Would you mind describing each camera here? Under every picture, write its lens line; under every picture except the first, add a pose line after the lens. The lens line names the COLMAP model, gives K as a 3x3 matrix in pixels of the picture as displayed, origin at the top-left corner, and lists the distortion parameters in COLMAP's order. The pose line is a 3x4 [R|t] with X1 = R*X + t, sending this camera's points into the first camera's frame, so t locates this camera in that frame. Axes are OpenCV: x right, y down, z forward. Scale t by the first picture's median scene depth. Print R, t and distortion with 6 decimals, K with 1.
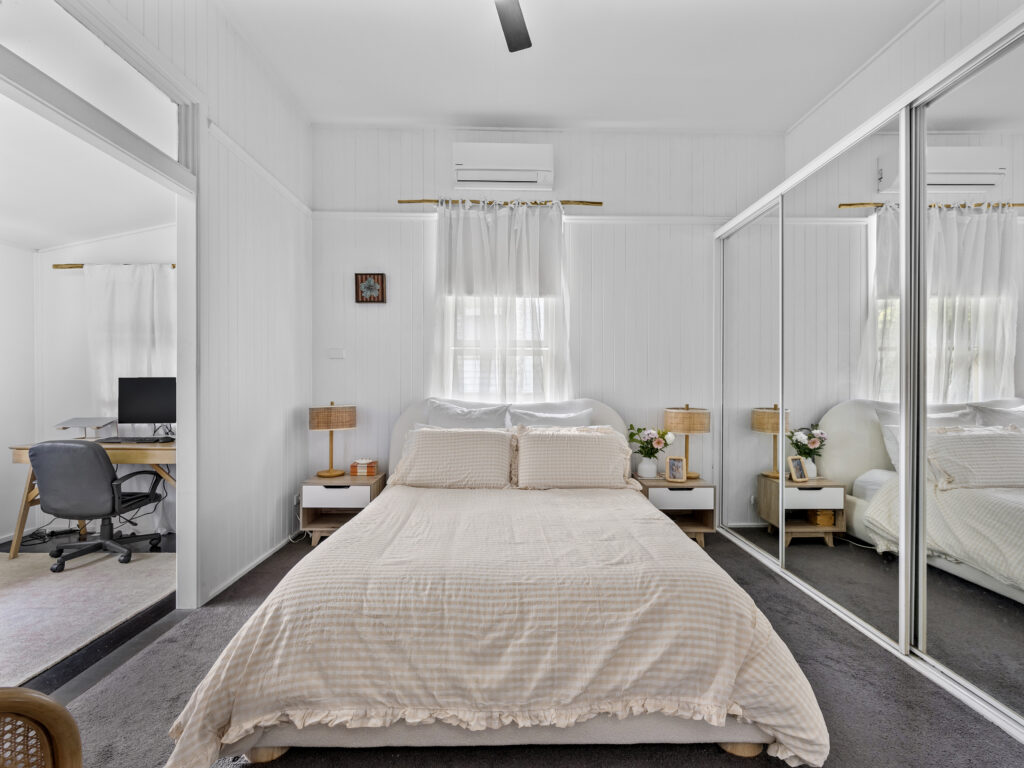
lens RADIAL K [[471.3, 0, 512.0], [0, 471.3, 384.0], [0, 0, 1]] dist [-0.001138, -0.000226]
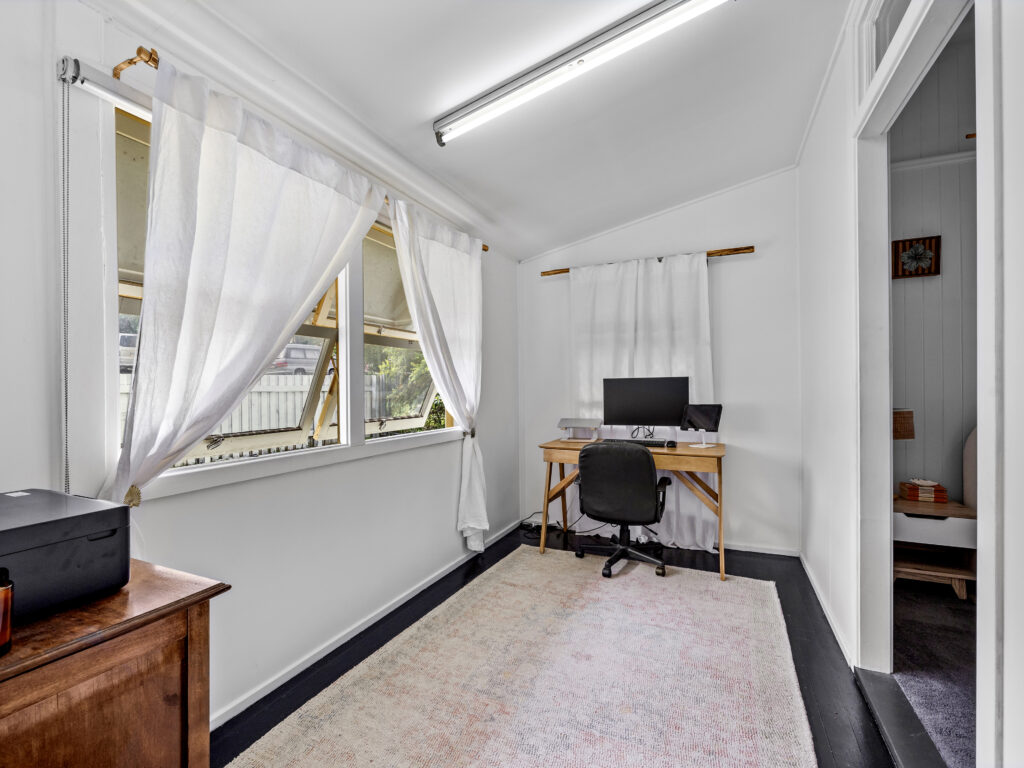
lens RADIAL K [[461.0, 0, 512.0], [0, 461.0, 384.0], [0, 0, 1]] dist [0.000730, -0.000096]
pose [[0.906980, -0.011298, -0.421022, -0.600867], [0.010450, 0.999936, -0.004321, -0.000198], [0.421044, -0.000481, 0.907040, 0.036664]]
